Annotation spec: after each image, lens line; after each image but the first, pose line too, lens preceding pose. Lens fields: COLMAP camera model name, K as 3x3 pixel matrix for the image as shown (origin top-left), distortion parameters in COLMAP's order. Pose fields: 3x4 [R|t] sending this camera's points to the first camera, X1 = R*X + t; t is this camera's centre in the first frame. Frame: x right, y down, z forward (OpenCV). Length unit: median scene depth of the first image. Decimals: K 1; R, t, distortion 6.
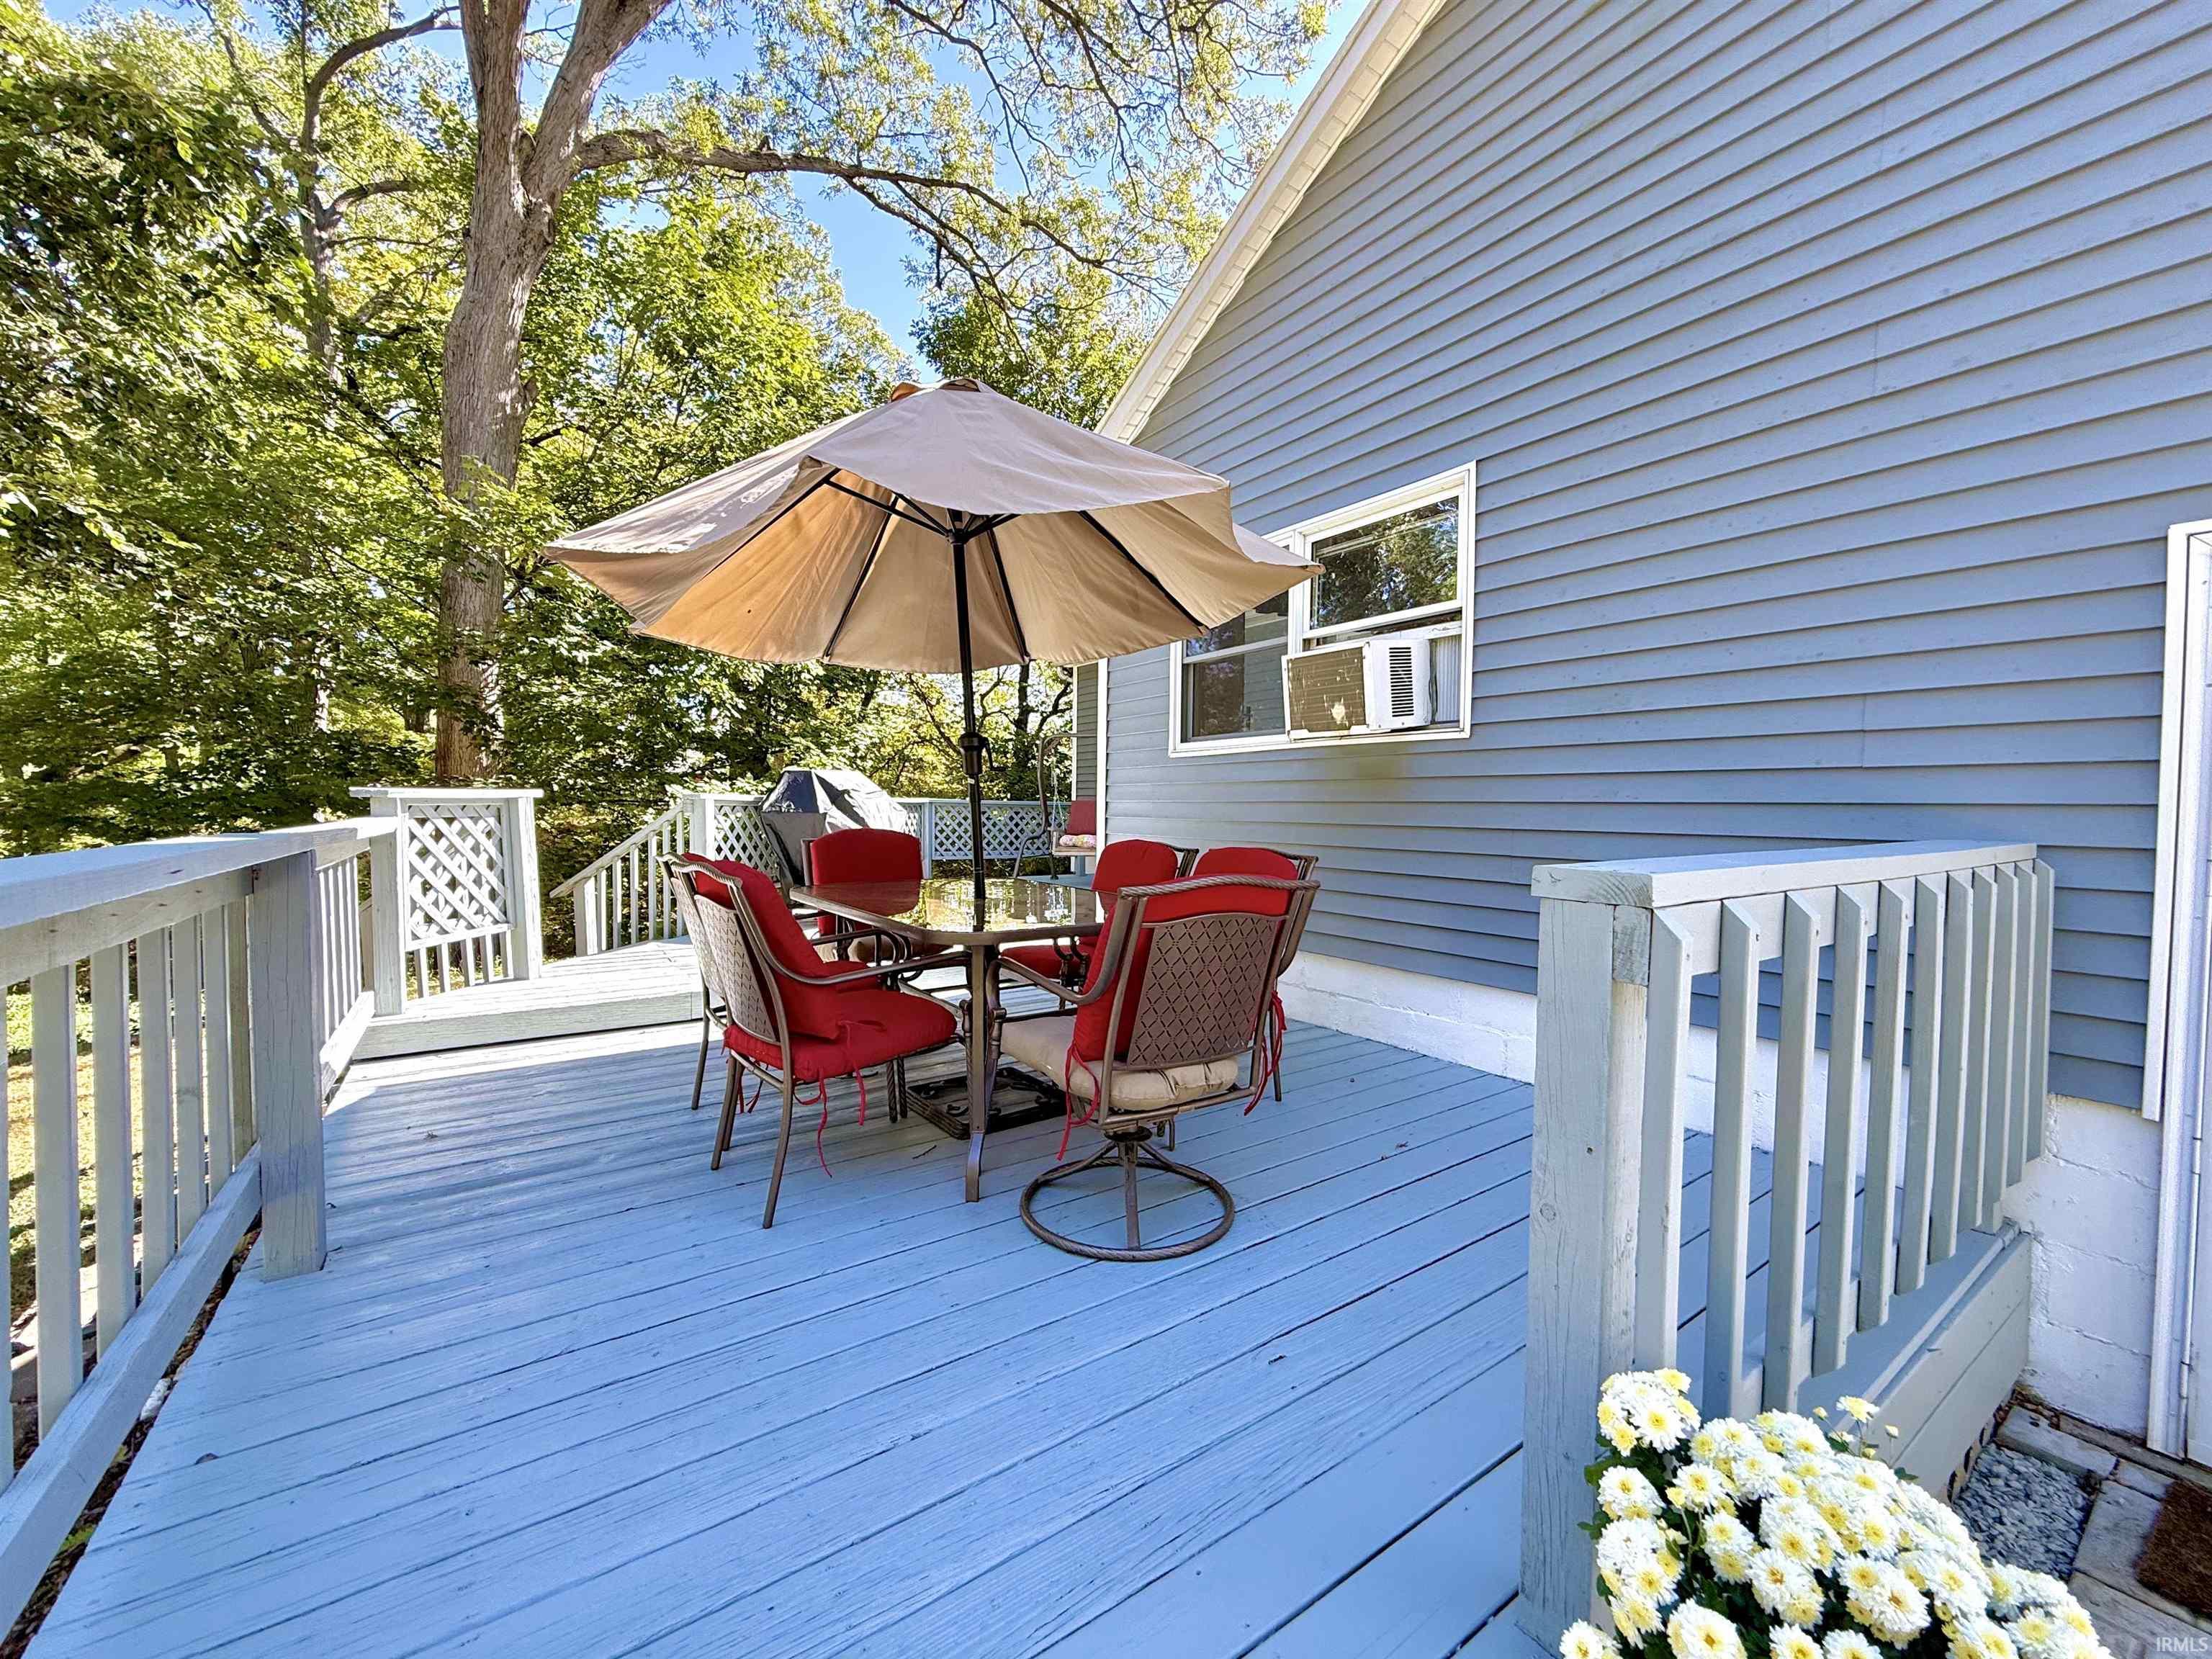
lens RADIAL K [[867.8, 0, 1106.0], [0, 867.8, 829.5], [0, 0, 1]] dist [0.000112, -0.000028]
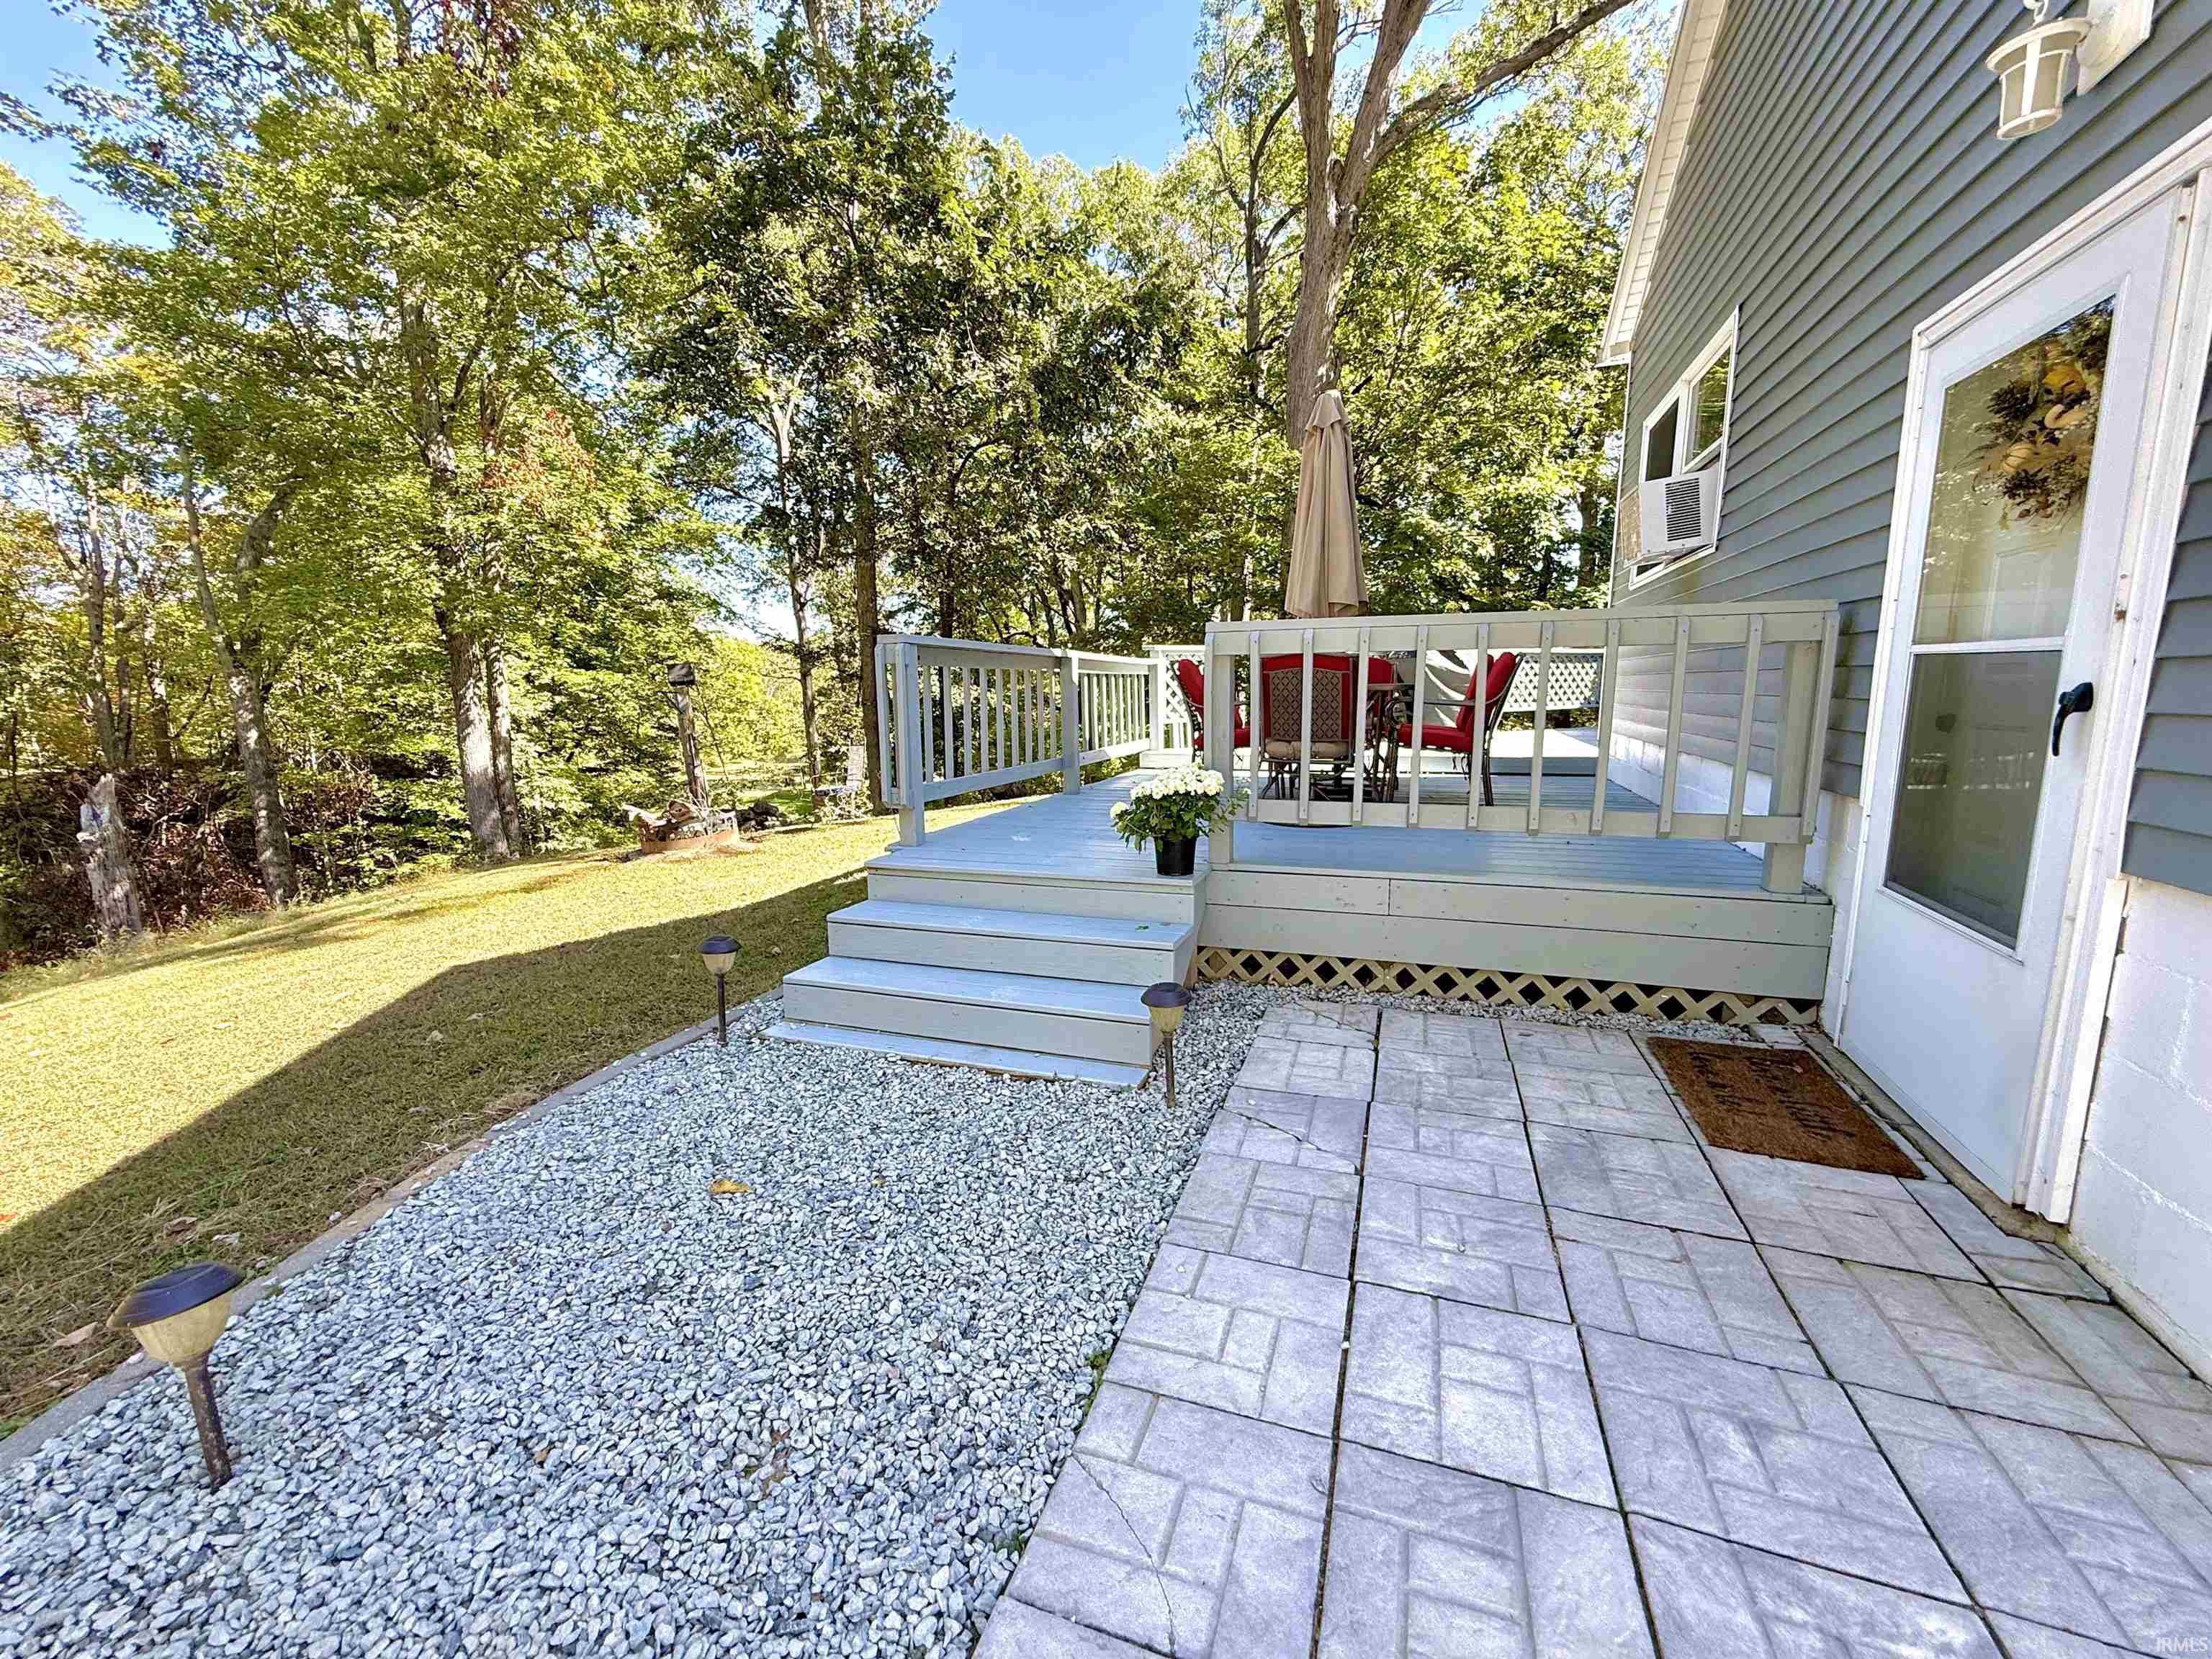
lens RADIAL K [[883.7, 0, 1106.0], [0, 883.7, 829.5], [0, 0, 1]] dist [-0.000534, -0.000145]
pose [[0.582585, 0.112686, -0.804920, 0.317059], [-0.008668, 0.991147, 0.132484, 0.039870], [0.812723, -0.070206, 0.578404, -0.139195]]
